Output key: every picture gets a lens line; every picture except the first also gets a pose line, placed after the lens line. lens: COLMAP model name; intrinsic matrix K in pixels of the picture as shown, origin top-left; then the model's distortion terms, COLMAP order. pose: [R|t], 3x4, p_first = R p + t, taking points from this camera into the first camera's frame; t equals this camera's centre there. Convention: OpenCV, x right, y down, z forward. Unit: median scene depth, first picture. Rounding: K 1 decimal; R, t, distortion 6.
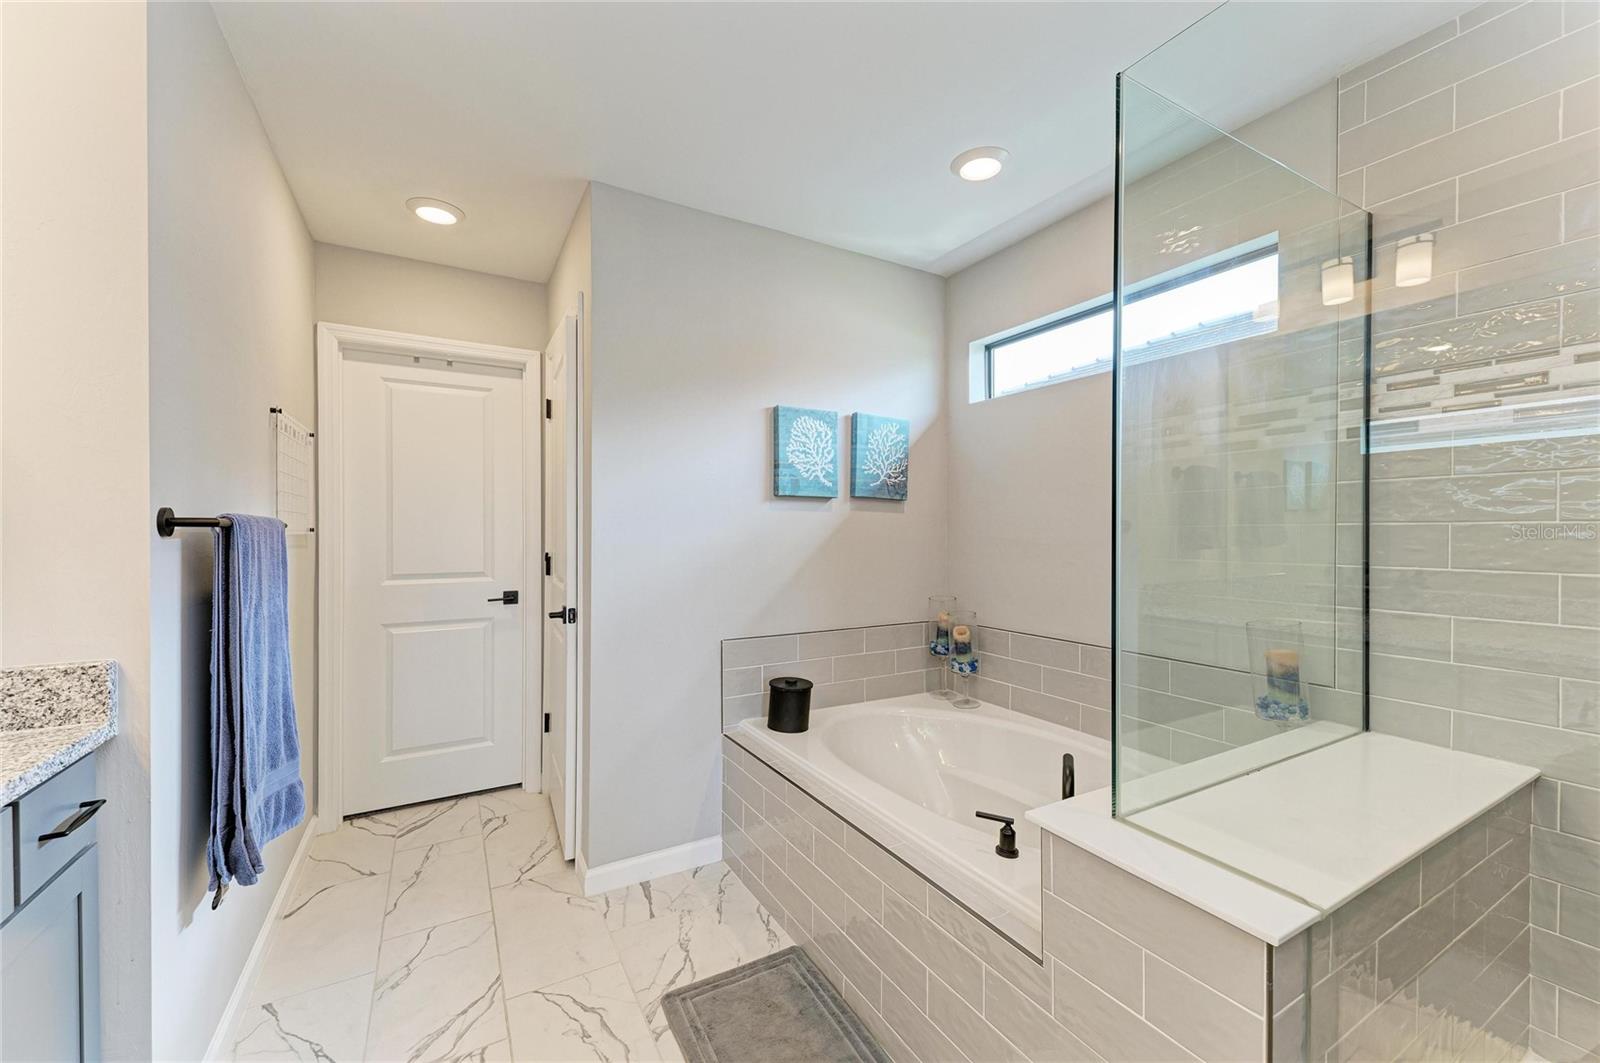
lens RADIAL K [[633.6, 0, 810.3], [0, 633.6, 532.2], [0, 0, 1]] dist [0.020565, -0.003972]
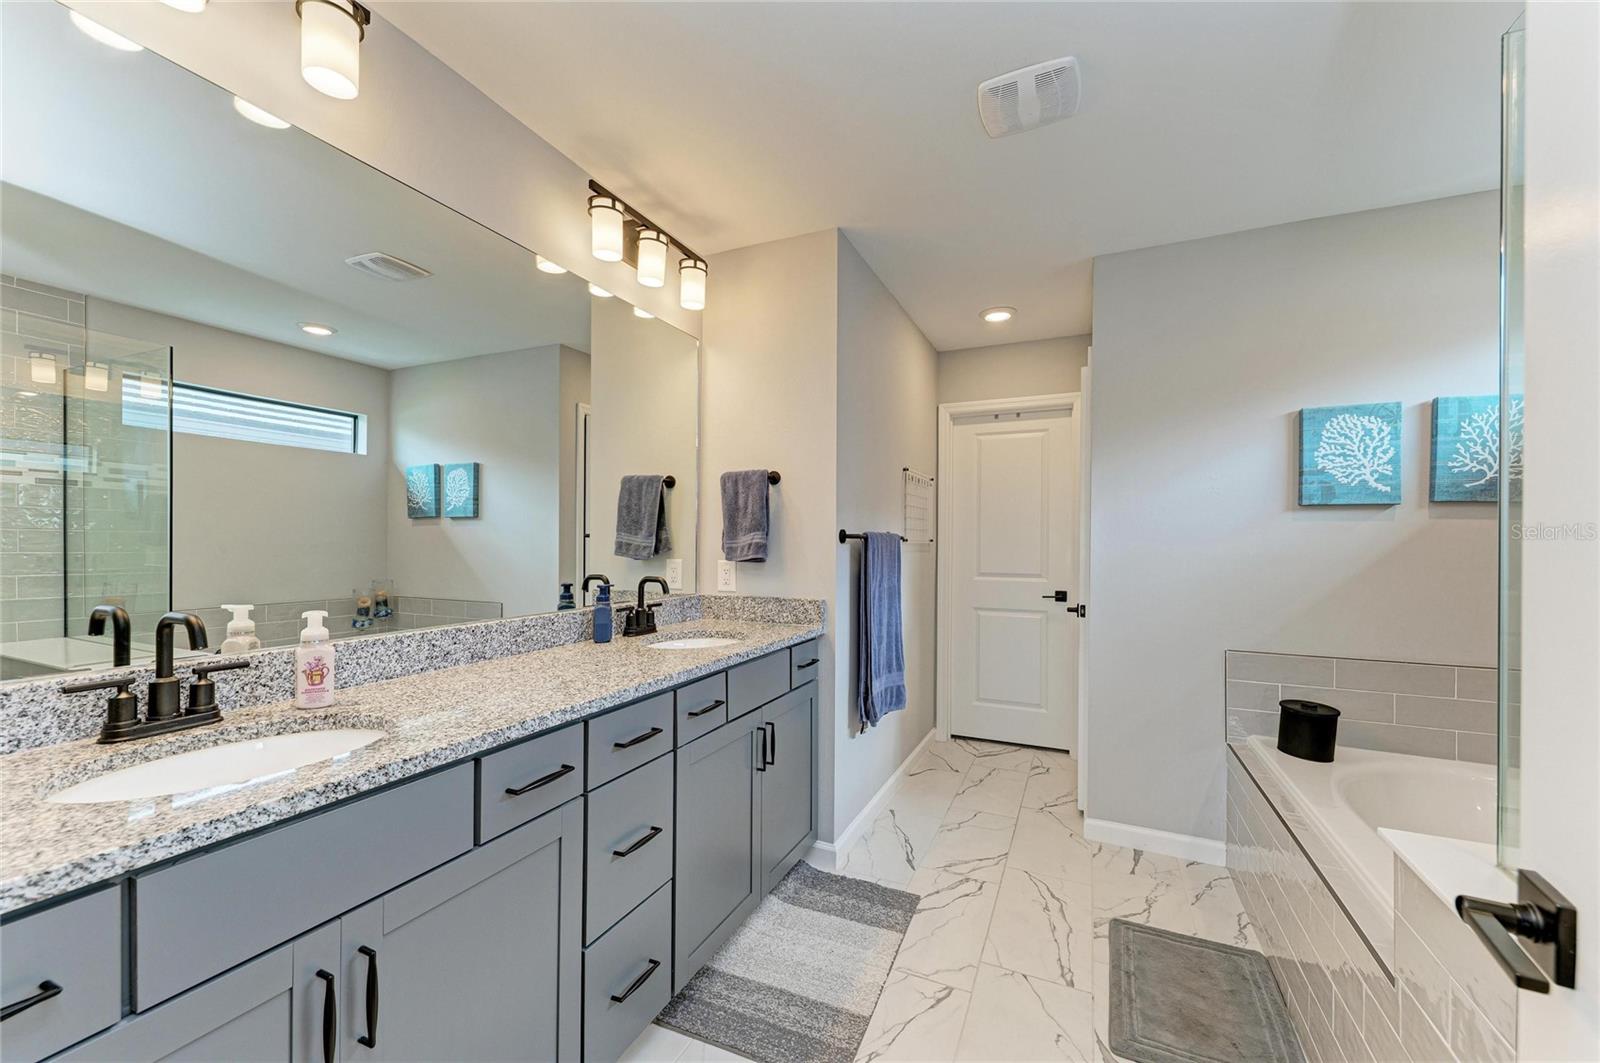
lens RADIAL K [[633.6, 0, 797.1], [0, 633.6, 537.0], [0, 0, 1]] dist [0.020565, -0.003972]
pose [[0.571805, -0.001850, -0.820388, 0.295391], [-0.008218, 0.999934, -0.007983, 0.002558], [0.820349, 0.011307, 0.571752, -0.144541]]
